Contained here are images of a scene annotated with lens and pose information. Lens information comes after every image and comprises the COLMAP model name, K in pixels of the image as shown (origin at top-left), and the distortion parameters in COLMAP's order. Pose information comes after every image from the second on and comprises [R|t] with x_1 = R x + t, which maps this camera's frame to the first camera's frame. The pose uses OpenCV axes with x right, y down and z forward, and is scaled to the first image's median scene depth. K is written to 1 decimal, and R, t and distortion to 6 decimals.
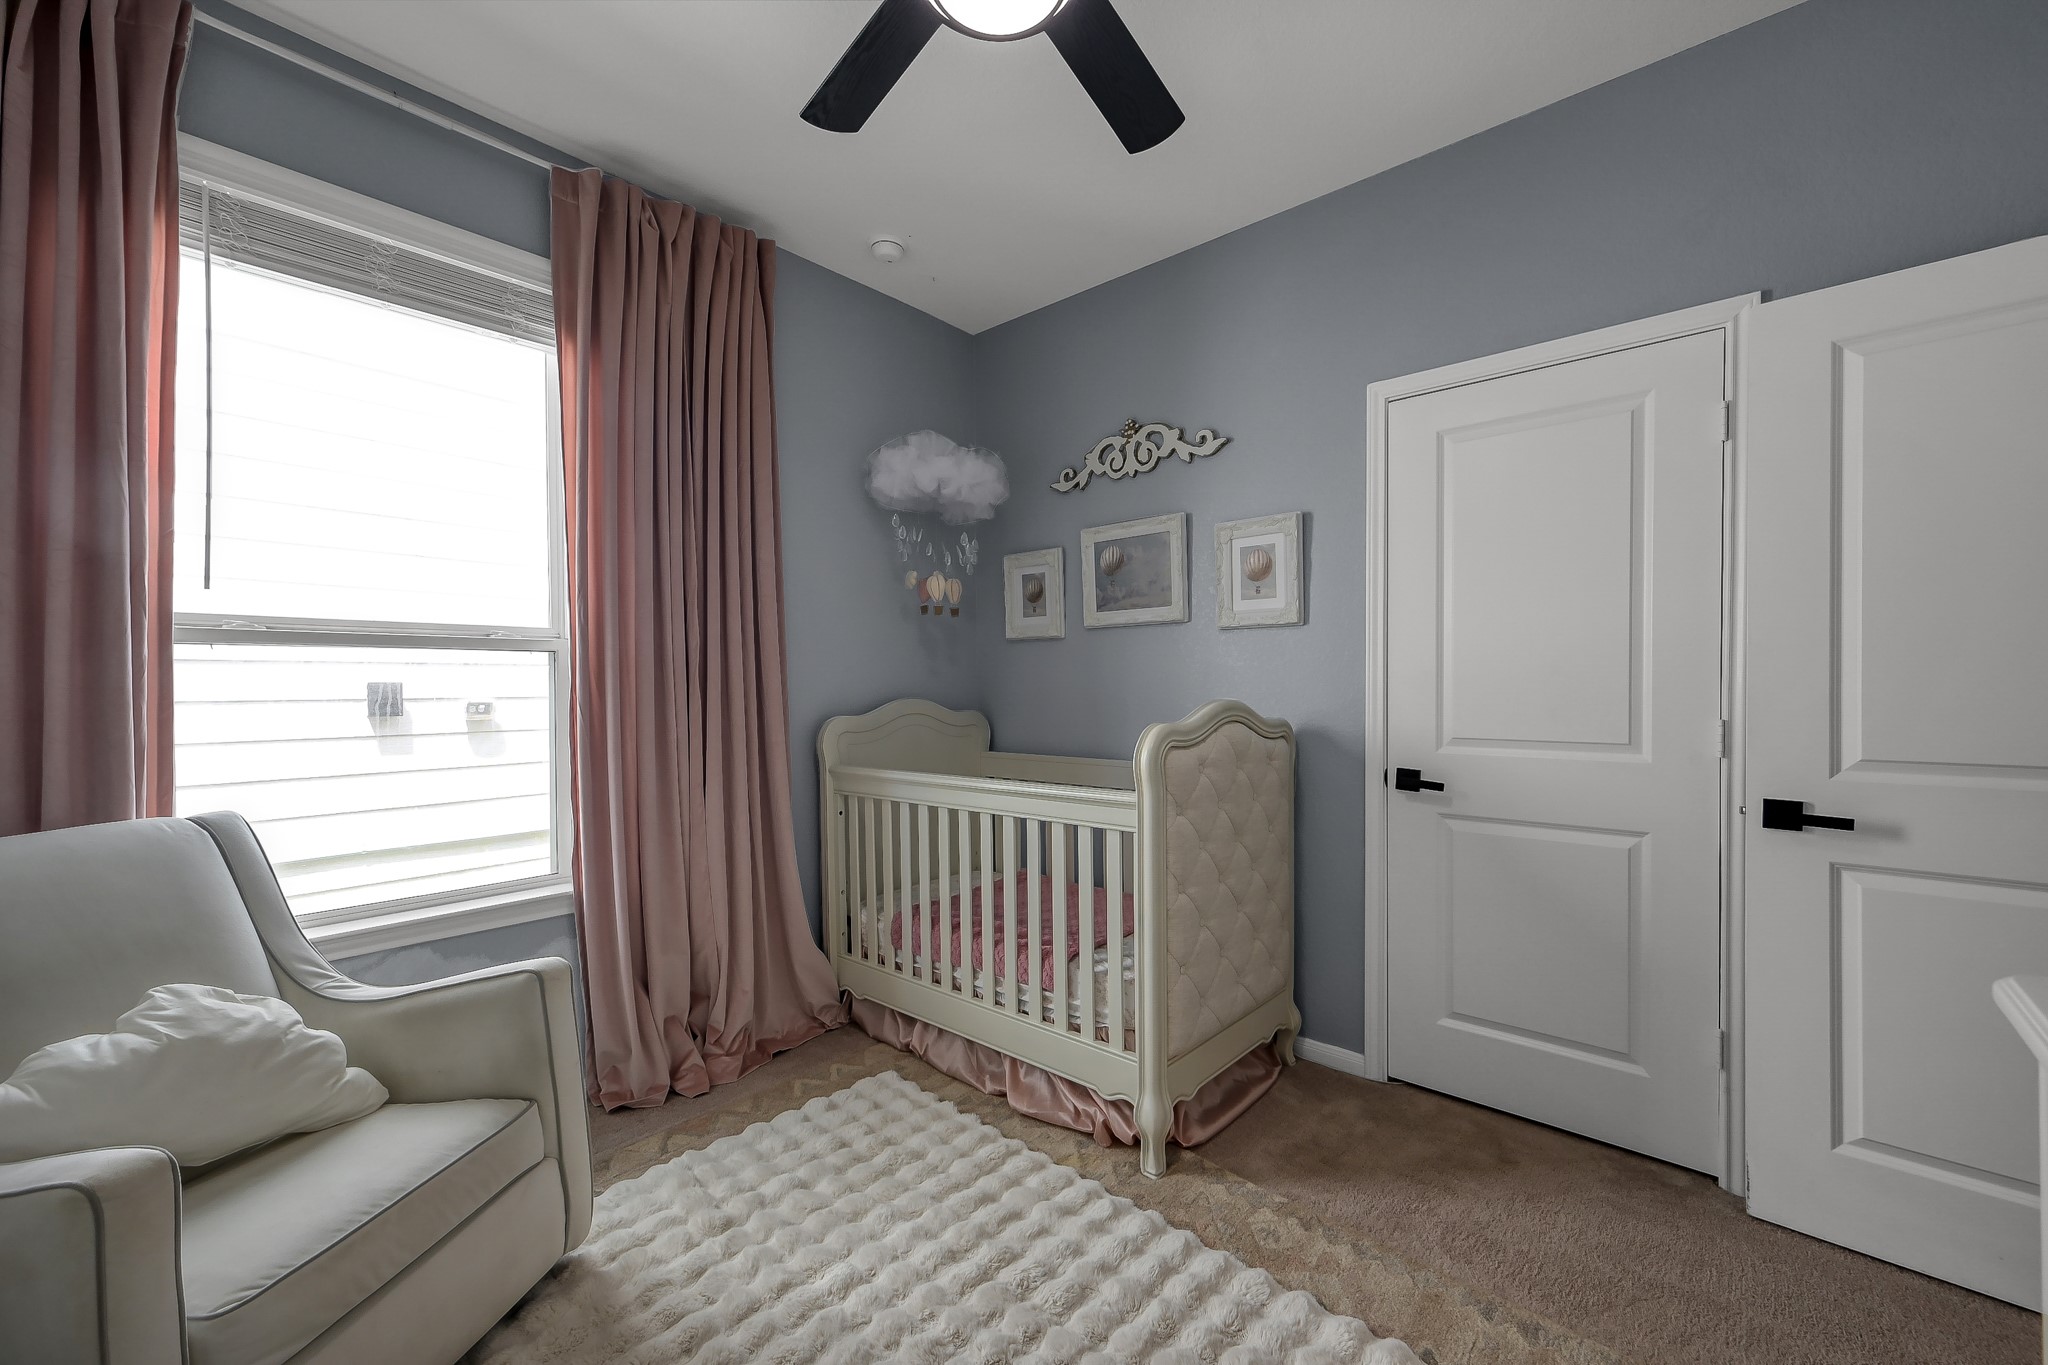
lens RADIAL K [[822.1, 0, 1020.3], [0, 822.1, 681.2], [0, 0, 1]] dist [0.000857, -0.000024]
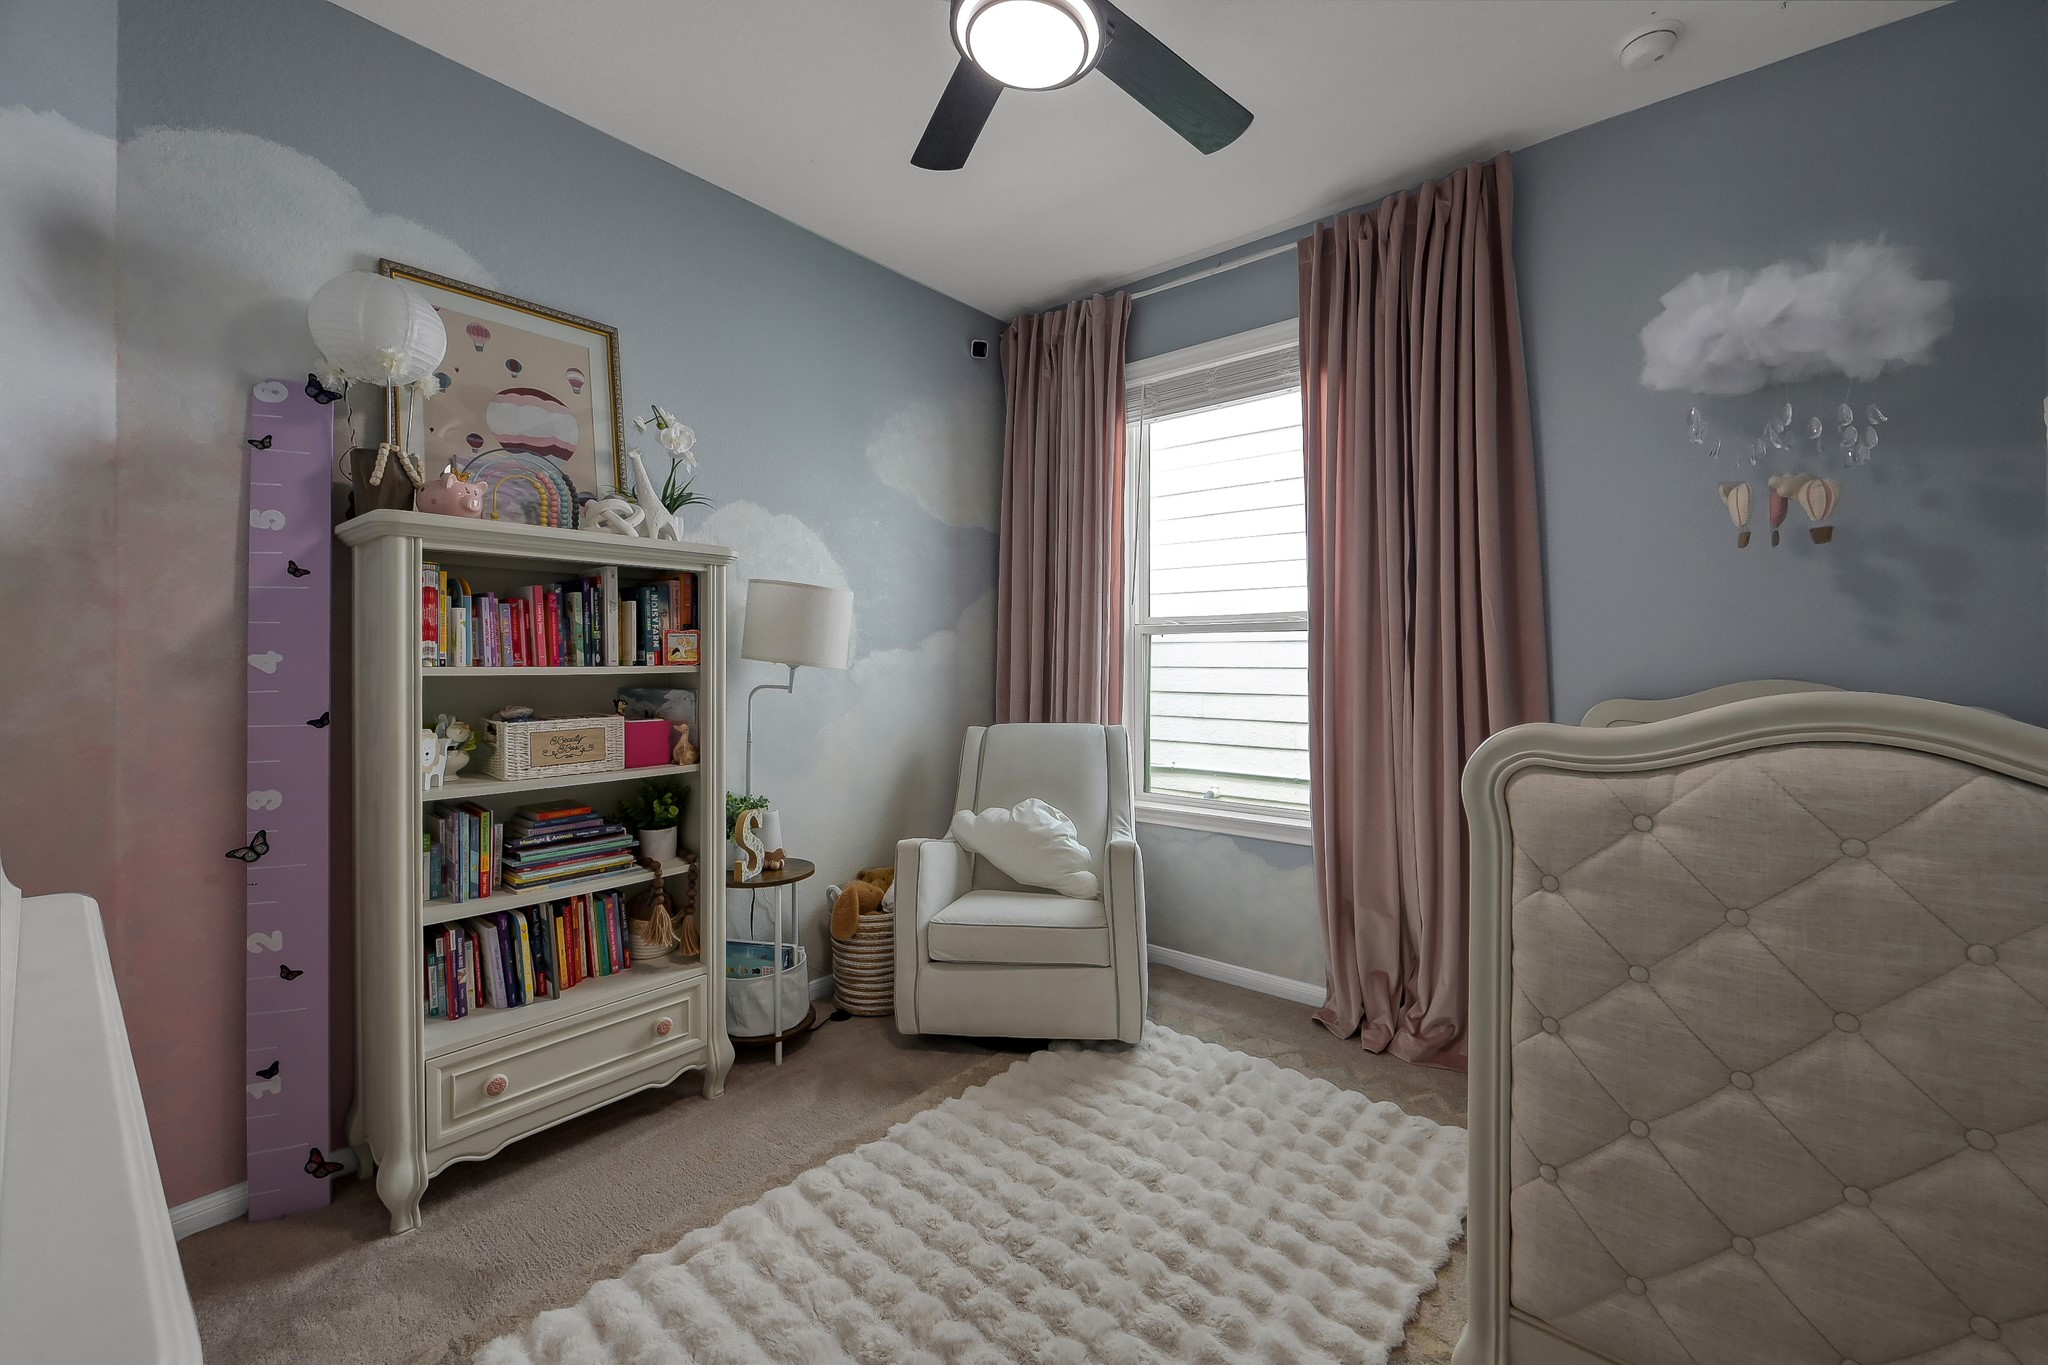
lens RADIAL K [[782.1, 0, 1032.3], [0, 782.1, 656.0], [0, 0, 1]] dist [0.002206, 0.000192]
pose [[0.067323, -0.001272, -0.997730, 0.681383], [0.000492, 0.999999, -0.001242, 0.003381], [0.997731, -0.000407, 0.067324, 0.602114]]
